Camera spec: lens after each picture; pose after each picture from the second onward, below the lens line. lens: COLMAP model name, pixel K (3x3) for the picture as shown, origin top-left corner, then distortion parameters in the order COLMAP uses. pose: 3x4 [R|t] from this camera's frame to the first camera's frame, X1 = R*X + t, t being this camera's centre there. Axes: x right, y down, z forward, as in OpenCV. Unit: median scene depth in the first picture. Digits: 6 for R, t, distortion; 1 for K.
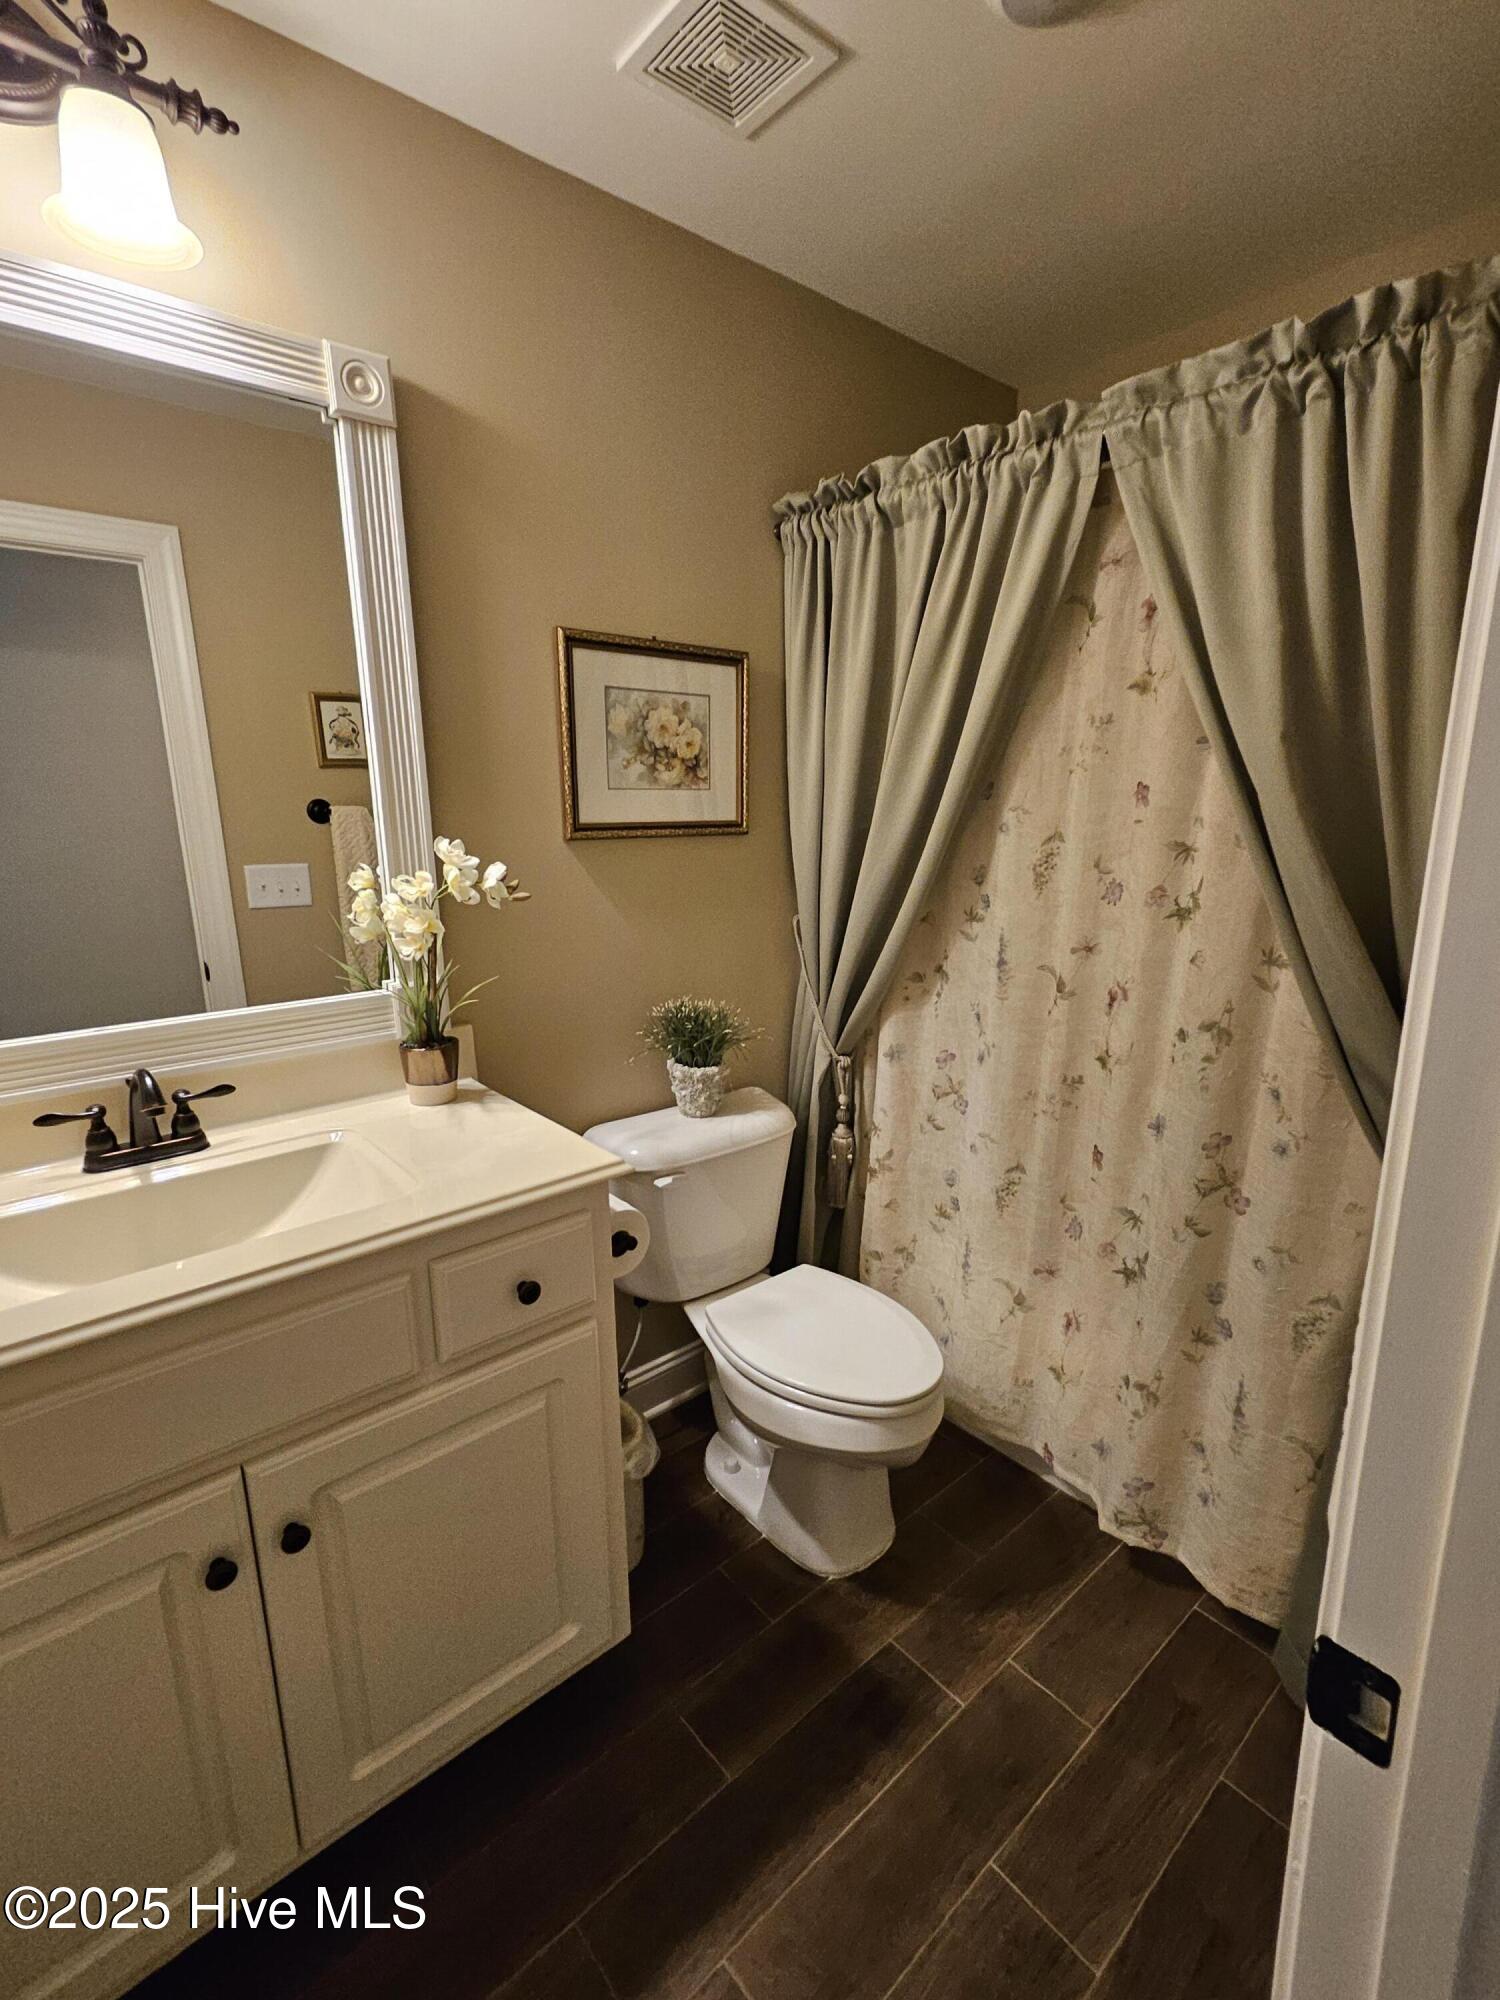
lens RADIAL K [[912.8, 0, 759.8], [0, 912.8, 1003.8], [0, 0, 1]] dist [0.017187, -0.007388]
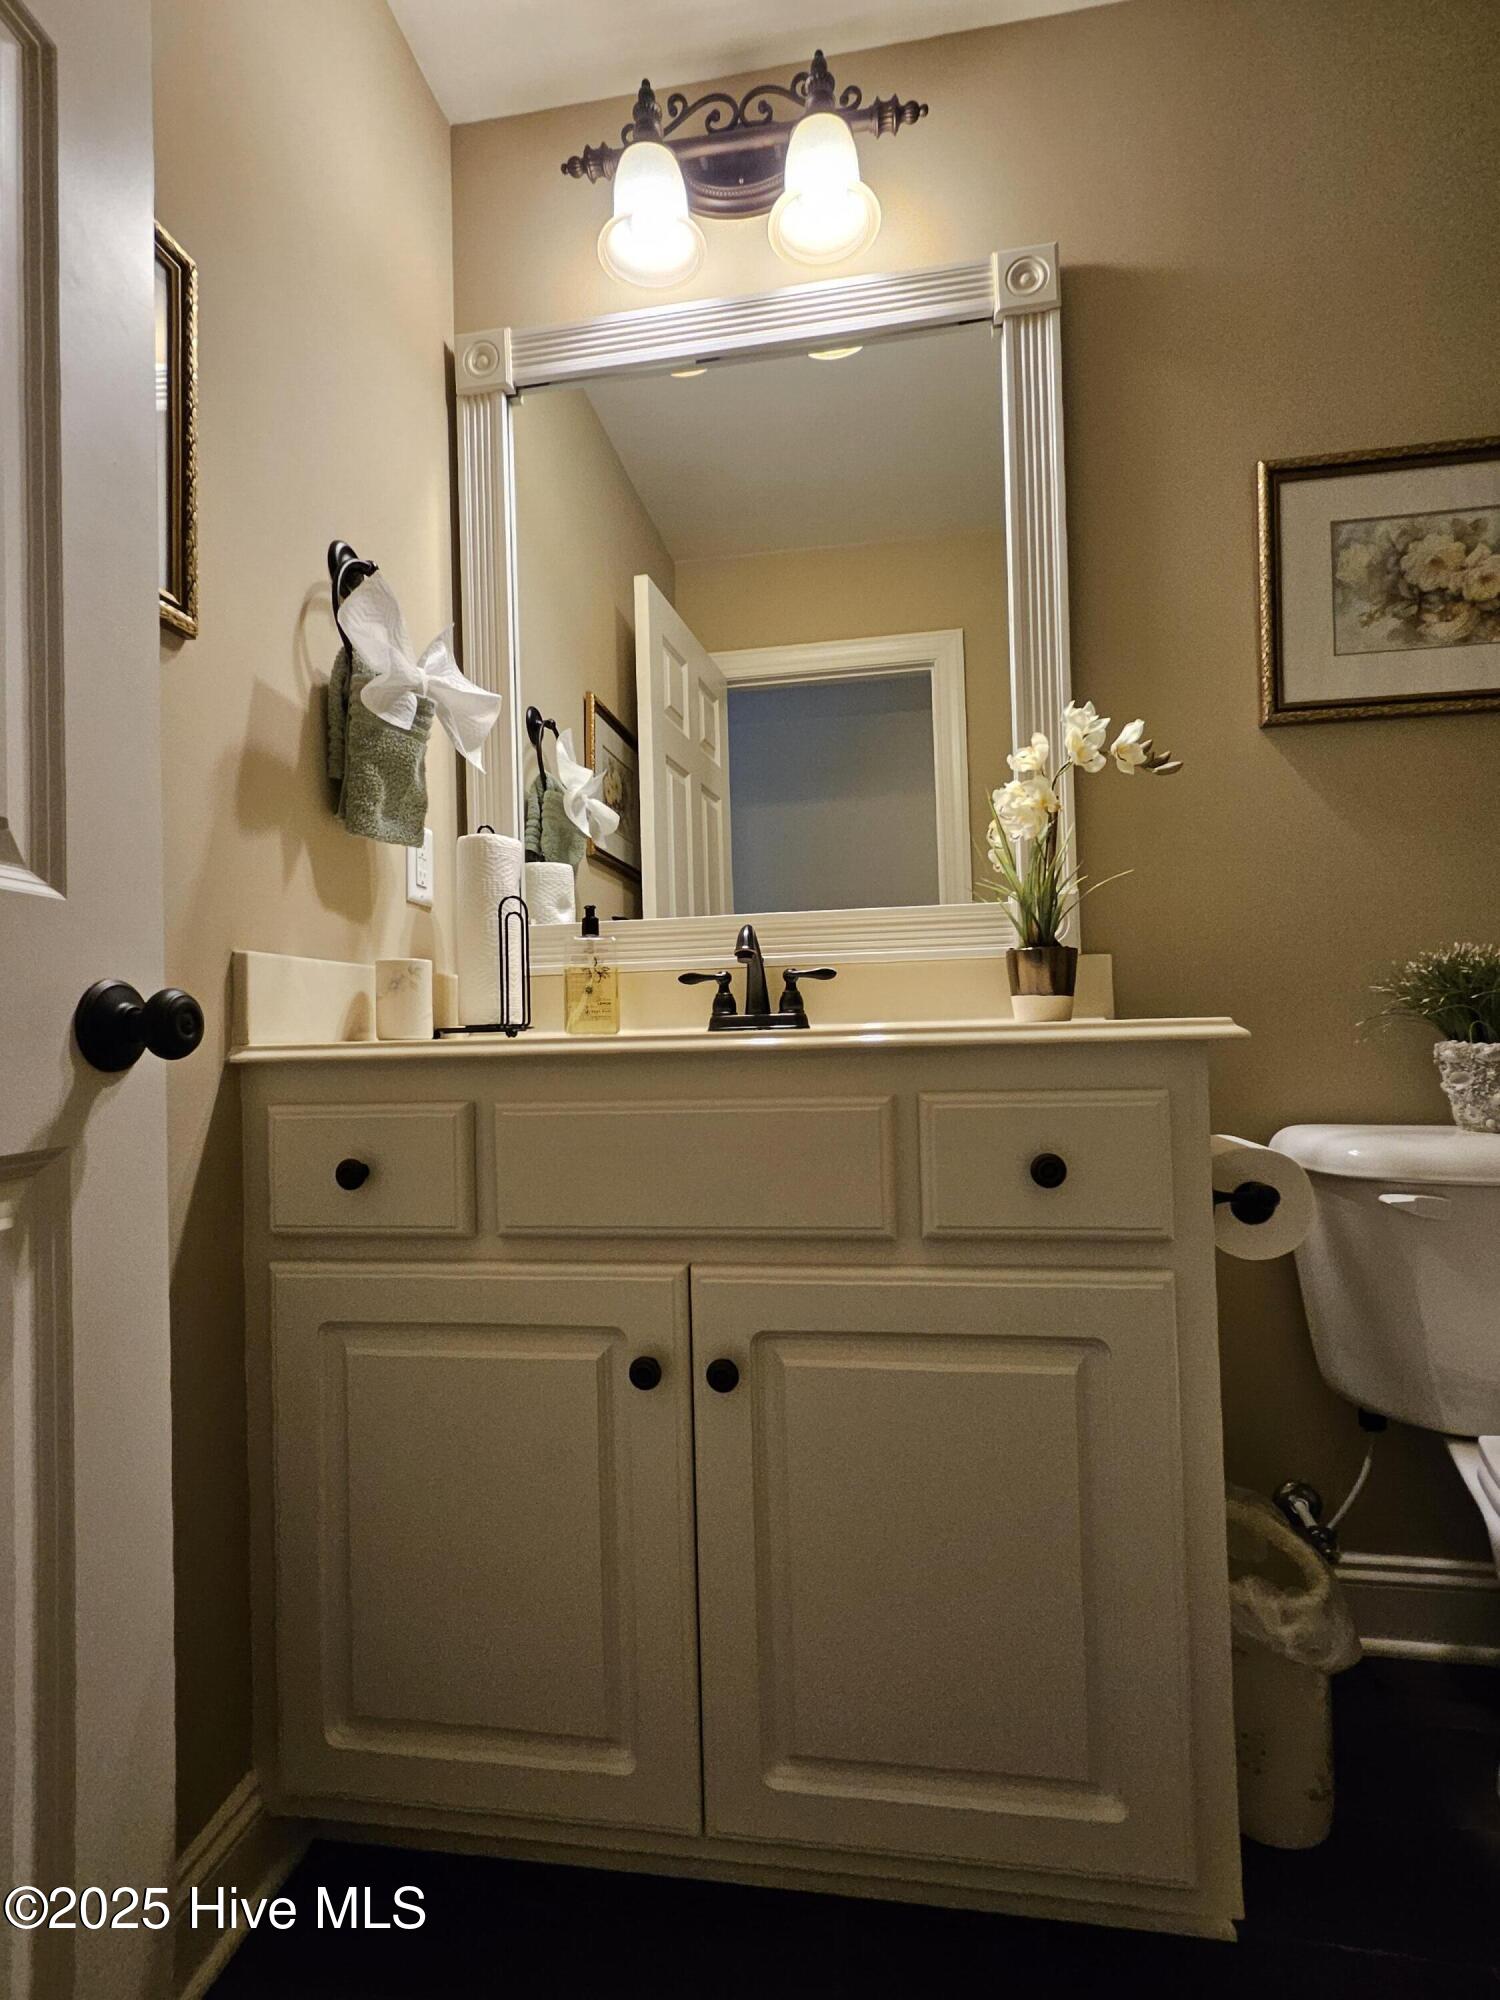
lens RADIAL K [[912.8, 0, 759.8], [0, 912.8, 1003.8], [0, 0, 1]] dist [0.017187, -0.007388]
pose [[0.652624, -0.025039, -0.757268, 0.099281], [-0.145203, 0.976796, -0.157436, 0.258477], [0.743638, 0.212704, 0.633845, 0.295099]]
